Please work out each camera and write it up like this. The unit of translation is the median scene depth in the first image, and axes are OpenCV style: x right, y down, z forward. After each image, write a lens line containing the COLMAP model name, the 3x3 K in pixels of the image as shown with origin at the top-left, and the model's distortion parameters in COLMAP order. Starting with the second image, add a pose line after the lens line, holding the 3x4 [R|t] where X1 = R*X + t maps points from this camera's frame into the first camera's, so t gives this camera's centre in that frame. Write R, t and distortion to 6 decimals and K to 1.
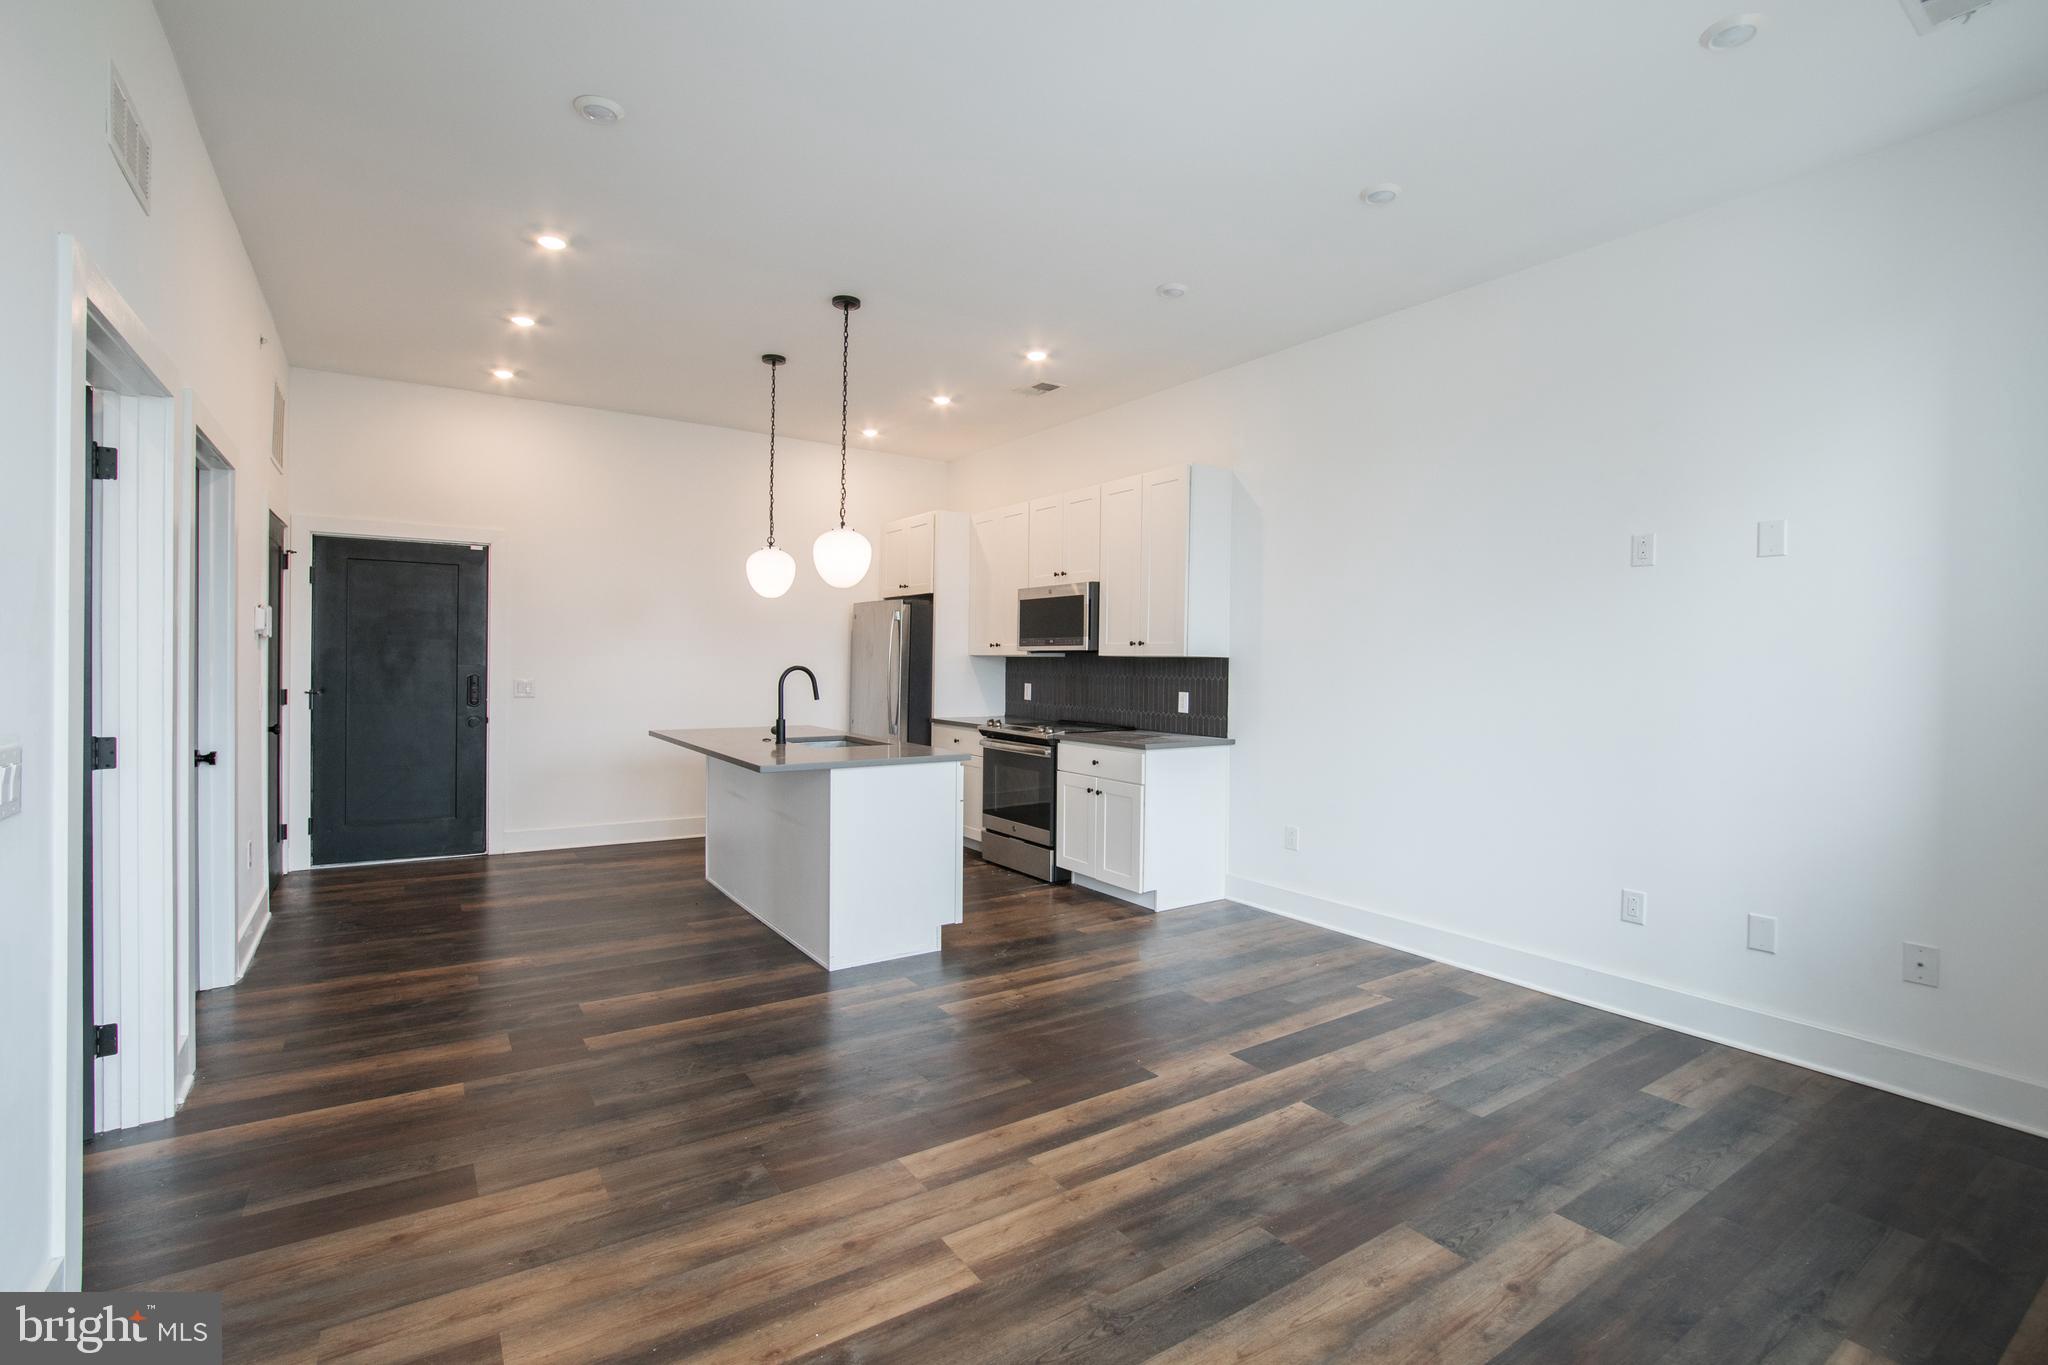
lens RADIAL K [[948.3, 0, 979.7], [0, 948.3, 663.7], [0, 0, 1]] dist [-0.041614, 0.007478]
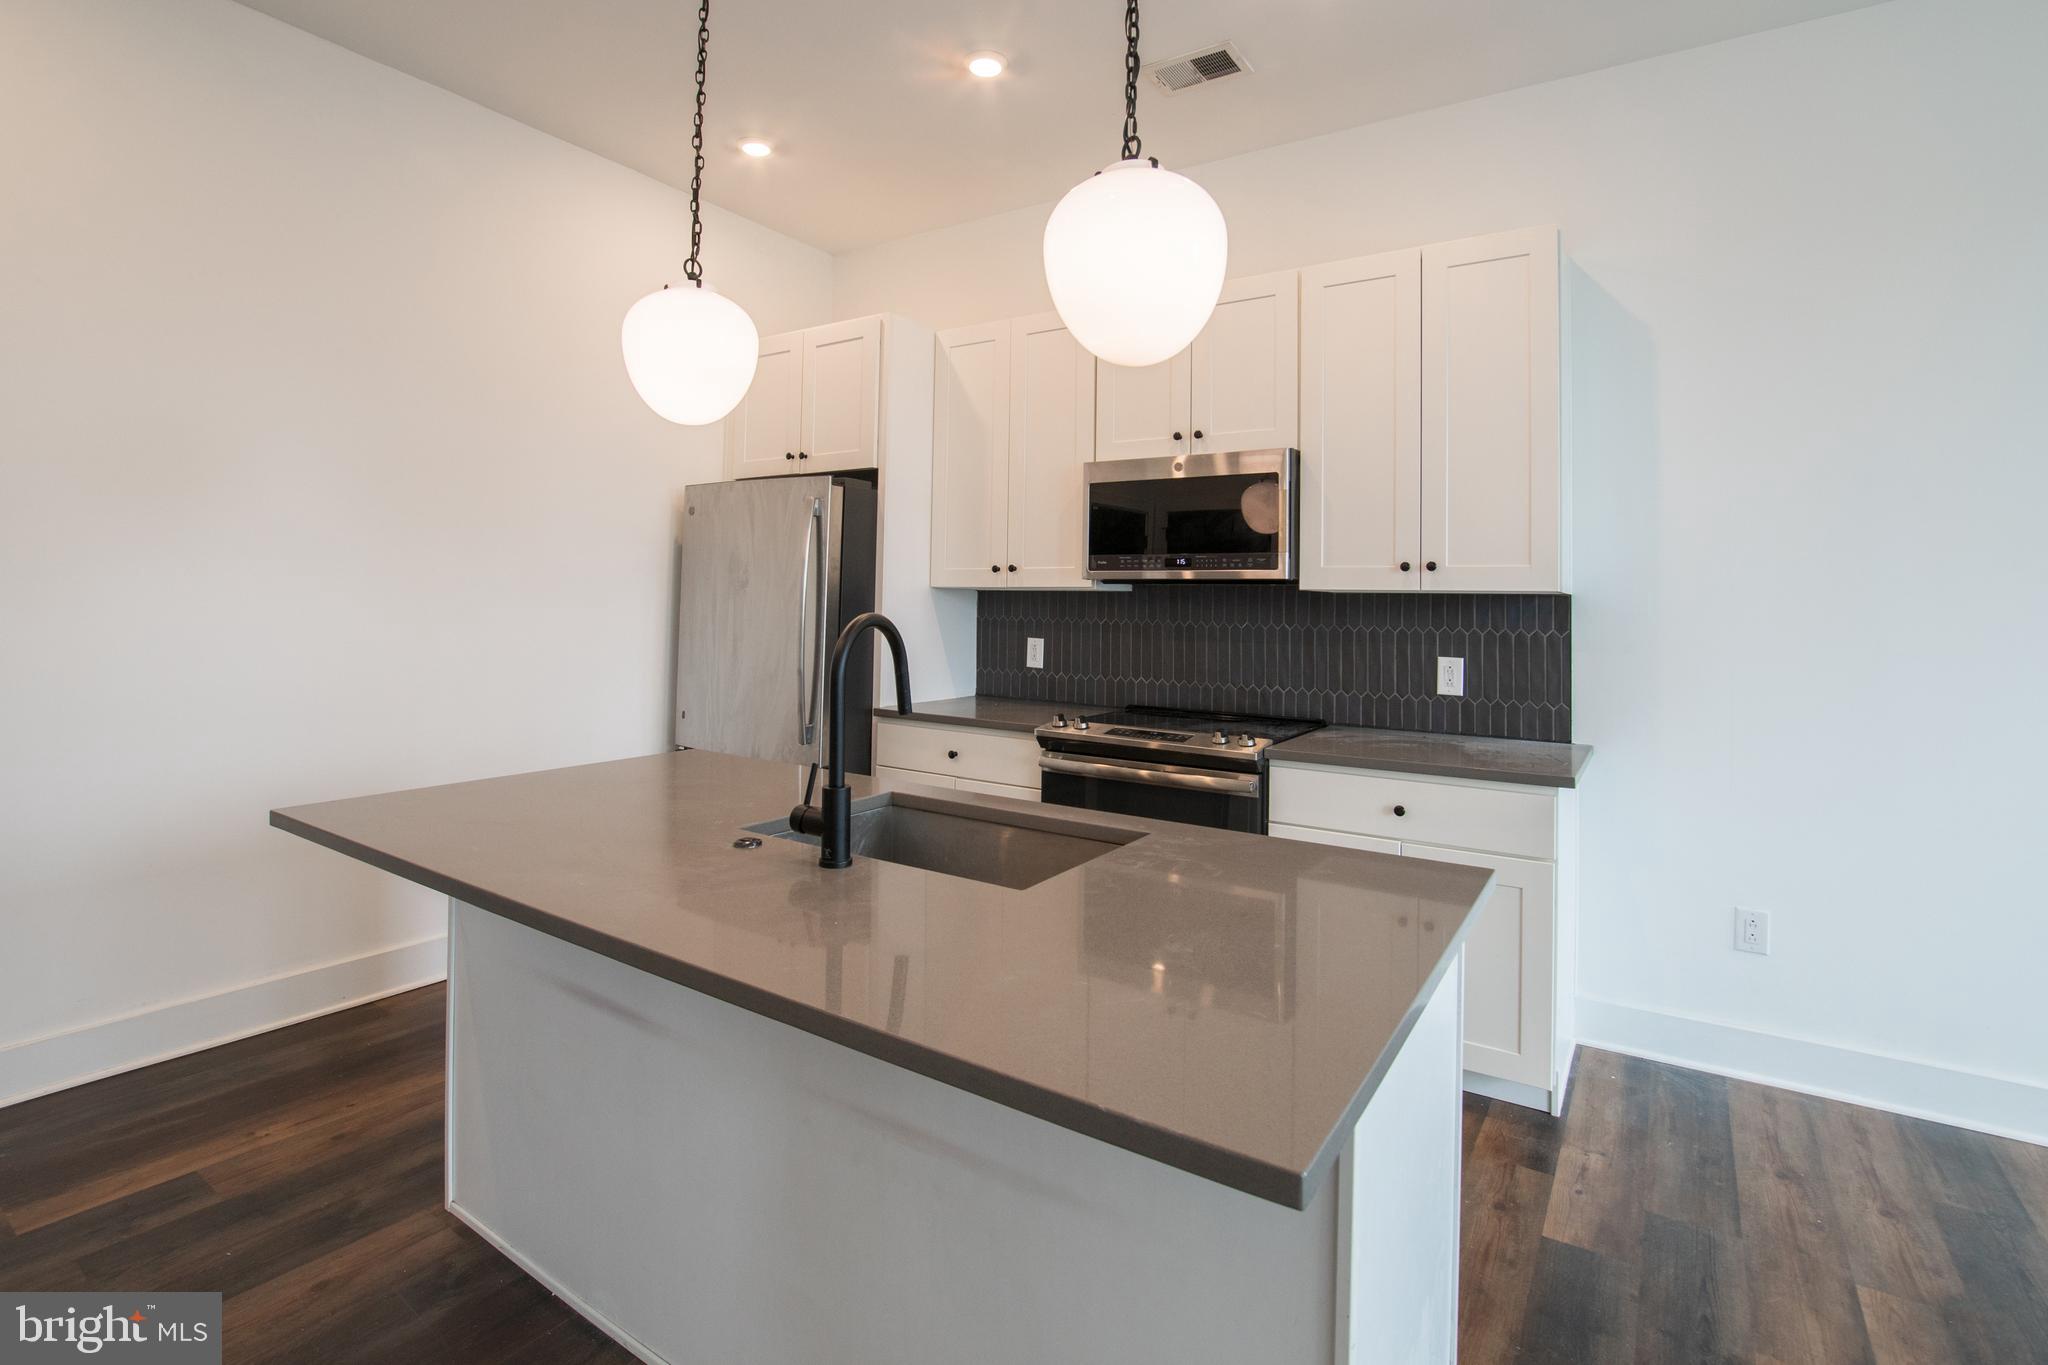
lens RADIAL K [[961.0, 0, 996.9], [0, 961.0, 590.7], [0, 0, 1]] dist [-0.031374, -0.000049]
pose [[0.918118, 0.008476, 0.396217, -0.224383], [-0.004759, 0.999935, -0.010364, -0.001681], [-0.396279, 0.007629, 0.918099, 0.545787]]
